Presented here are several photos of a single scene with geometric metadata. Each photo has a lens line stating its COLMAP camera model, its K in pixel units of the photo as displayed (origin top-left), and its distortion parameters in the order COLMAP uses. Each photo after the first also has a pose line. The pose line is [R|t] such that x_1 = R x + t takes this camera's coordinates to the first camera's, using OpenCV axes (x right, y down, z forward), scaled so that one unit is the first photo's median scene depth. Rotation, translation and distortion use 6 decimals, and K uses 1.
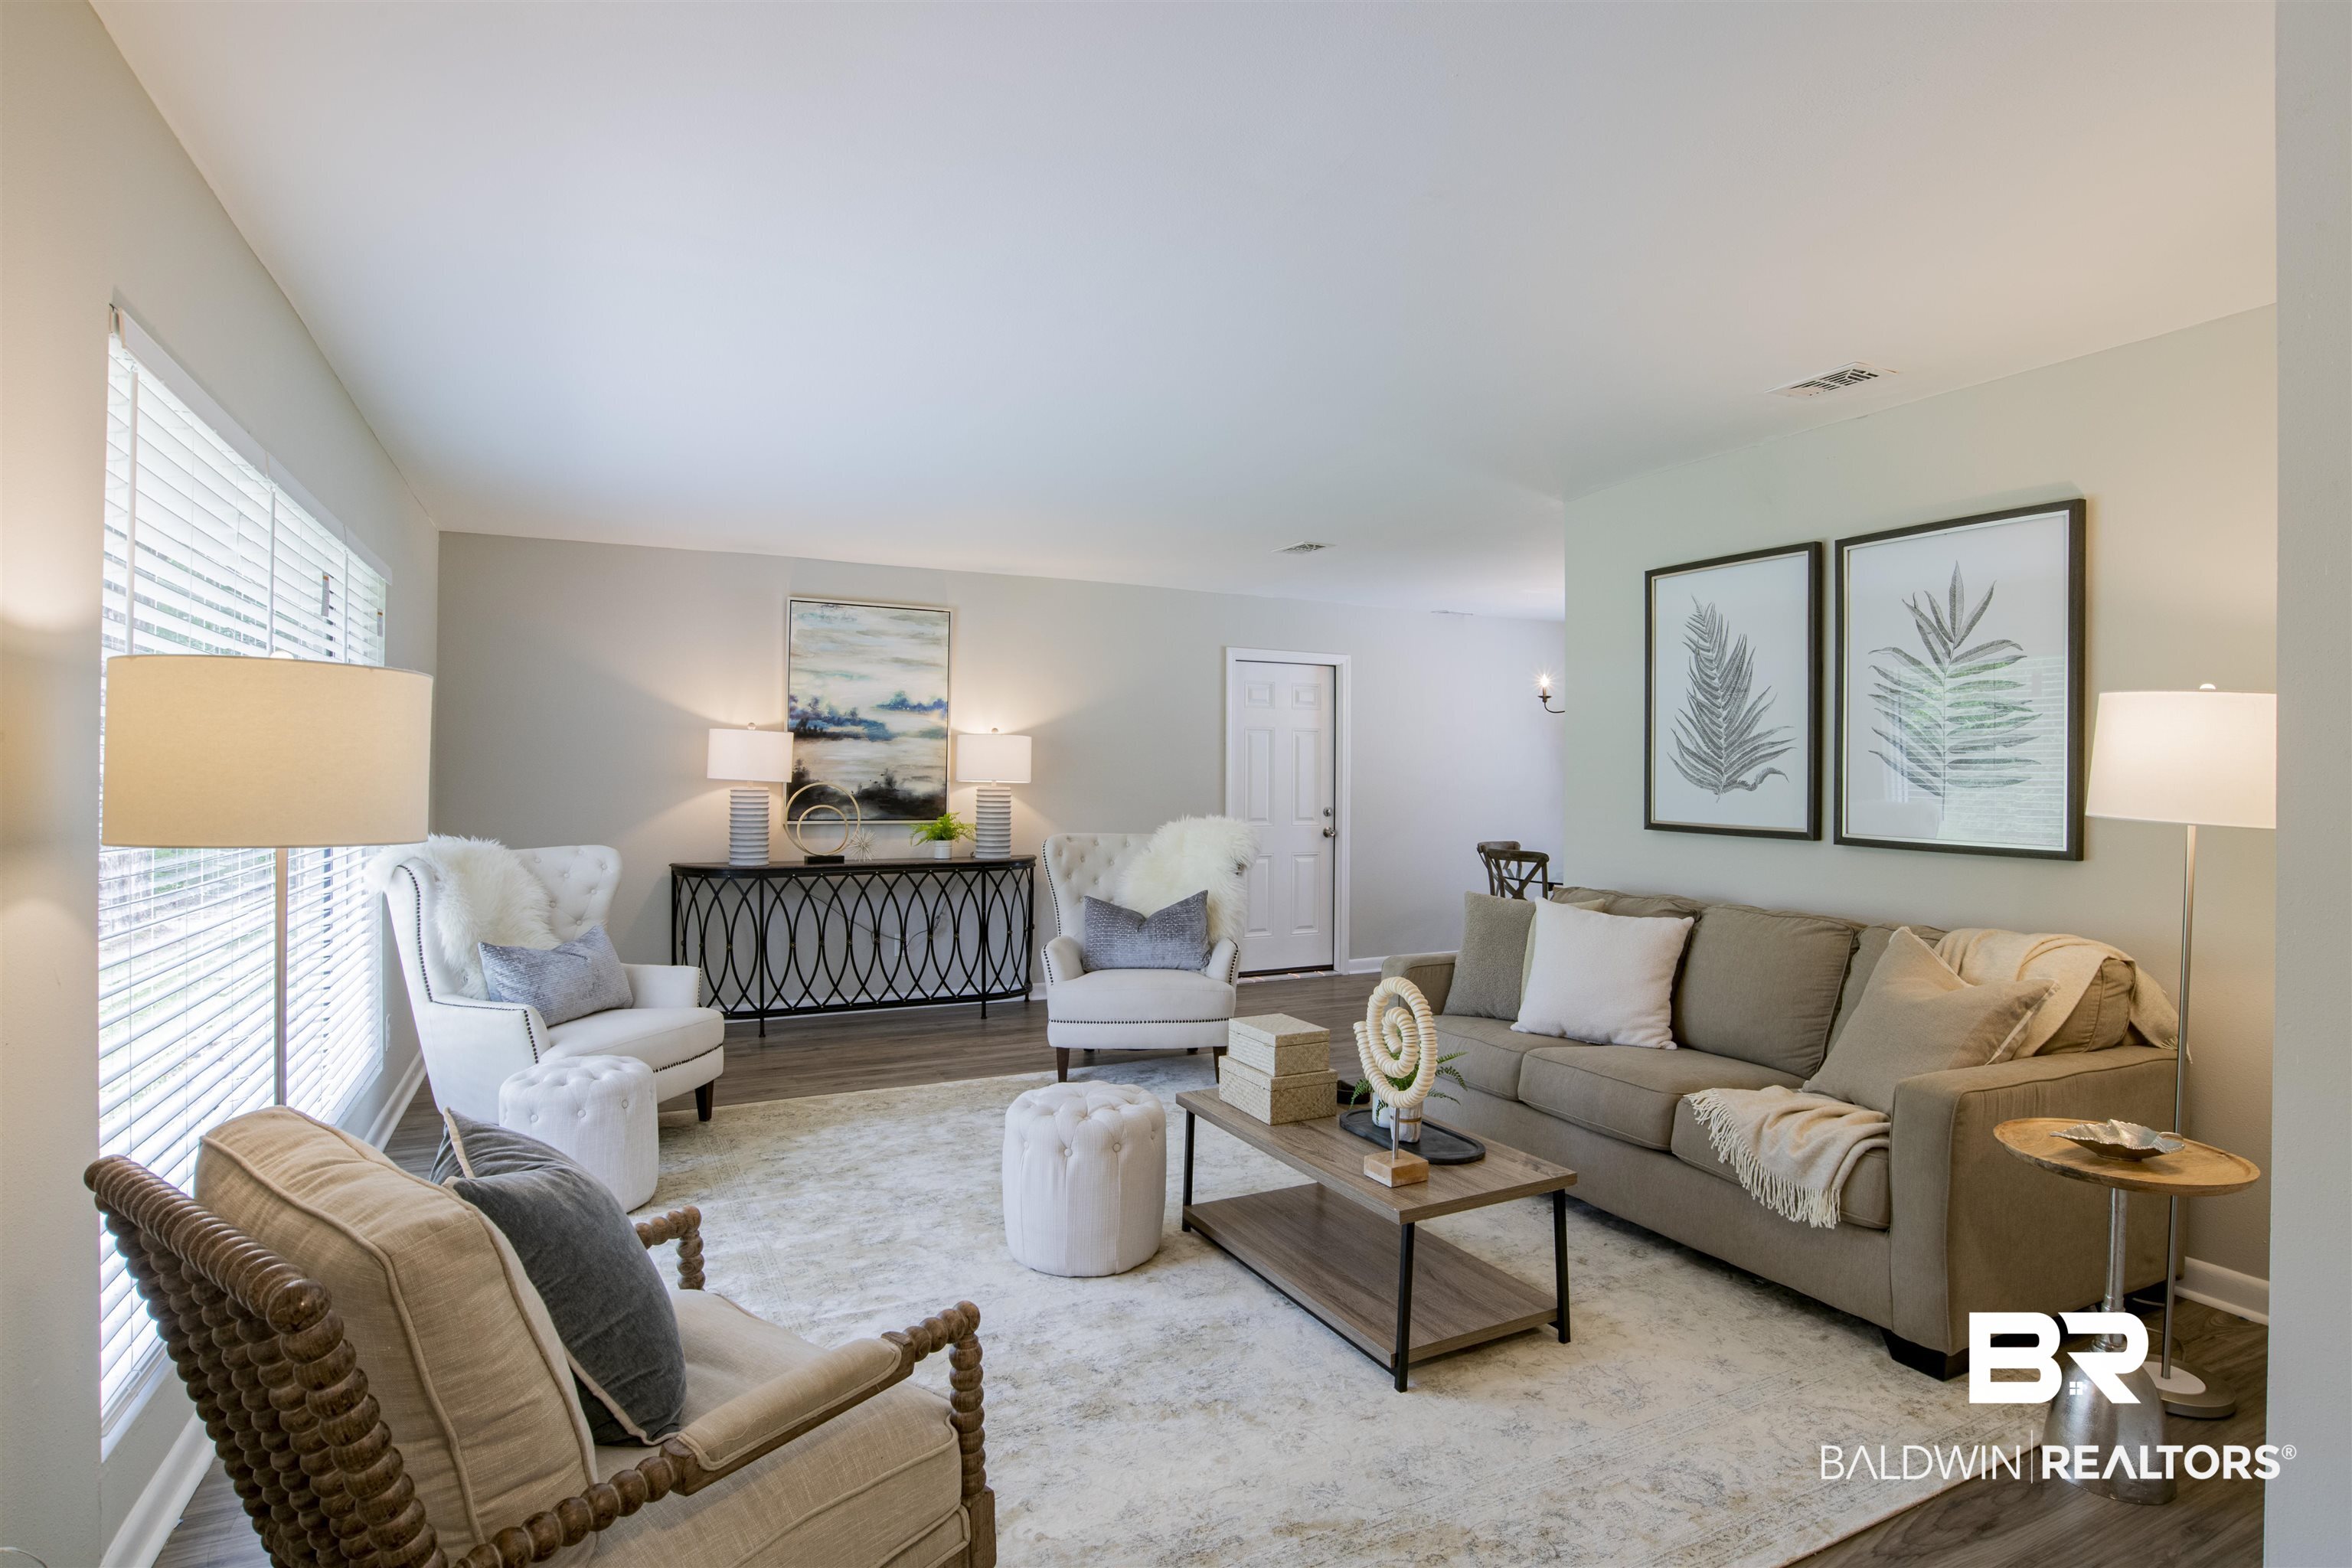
lens RADIAL K [[1219.3, 0, 1181.2], [0, 1219.3, 780.9], [0, 0, 1]] dist [-0.049030, 0.016769]
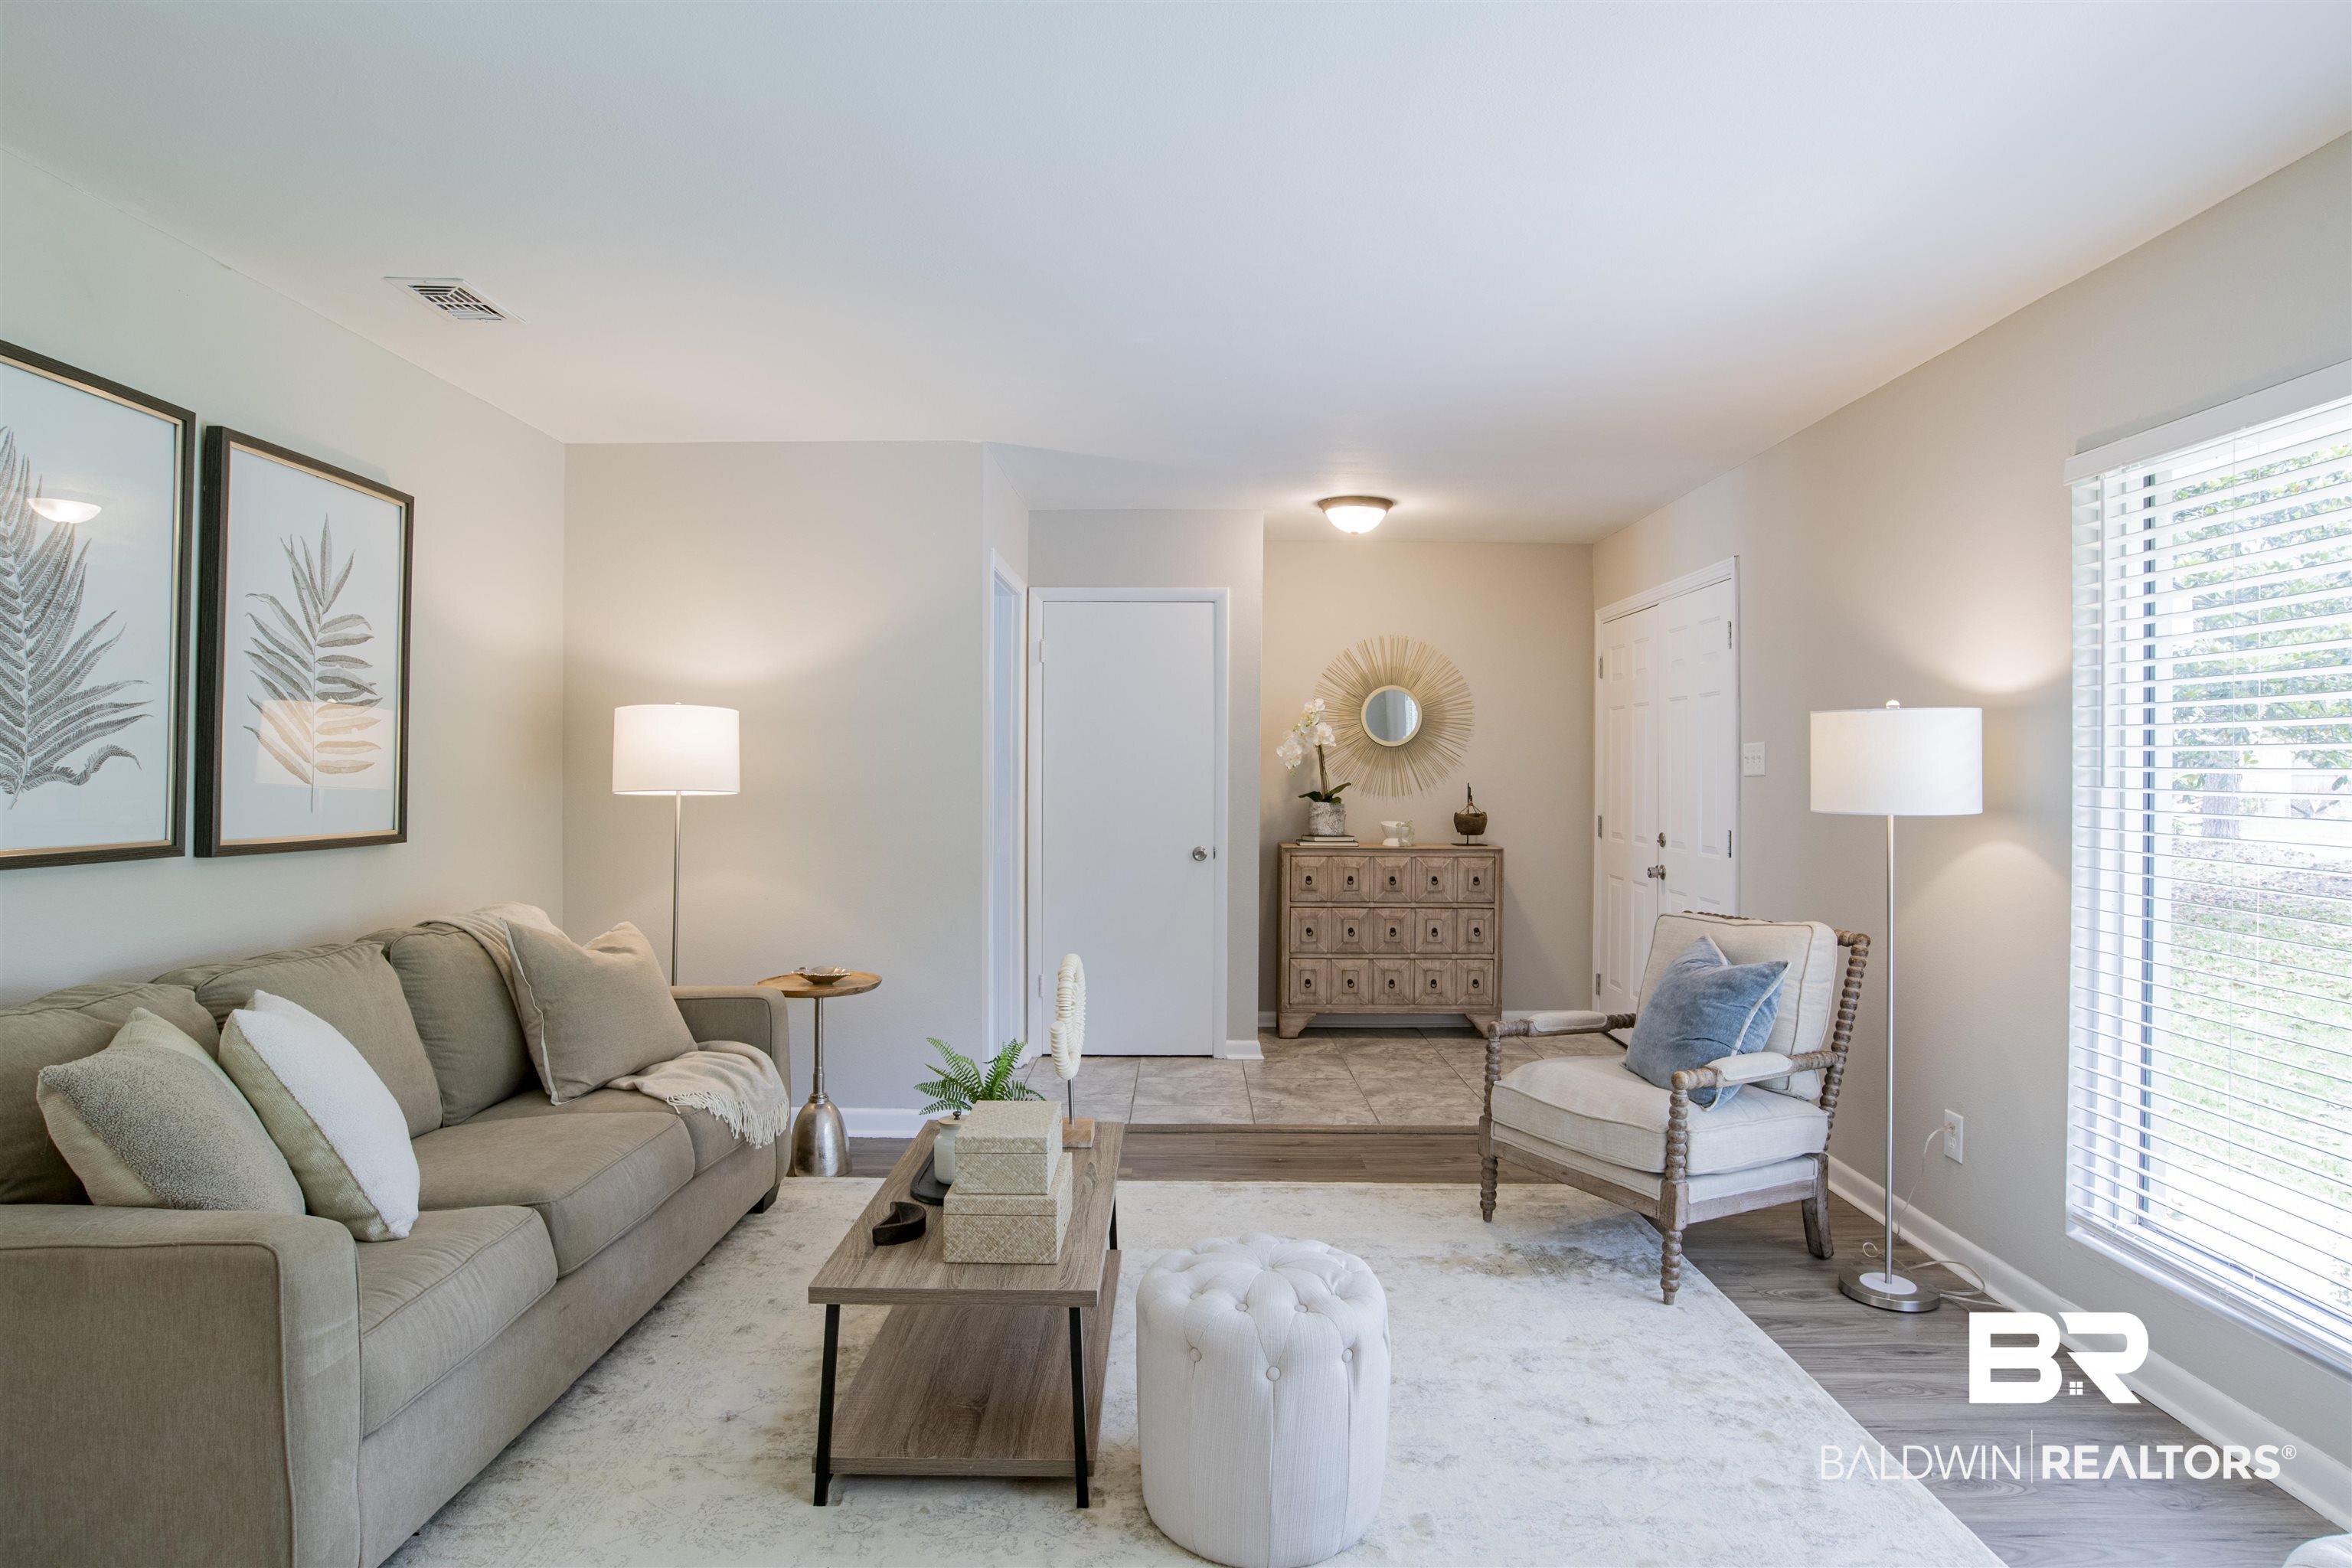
lens RADIAL K [[1317.9, 0, 1175.1], [0, 1317.9, 773.2], [0, 0, 1]] dist [-0.047758, 0.013168]
pose [[-0.895539, -0.016526, 0.444676, -0.318185], [-0.013299, 0.999858, 0.010376, -0.012353], [-0.444784, 0.003378, -0.895631, 1.527454]]
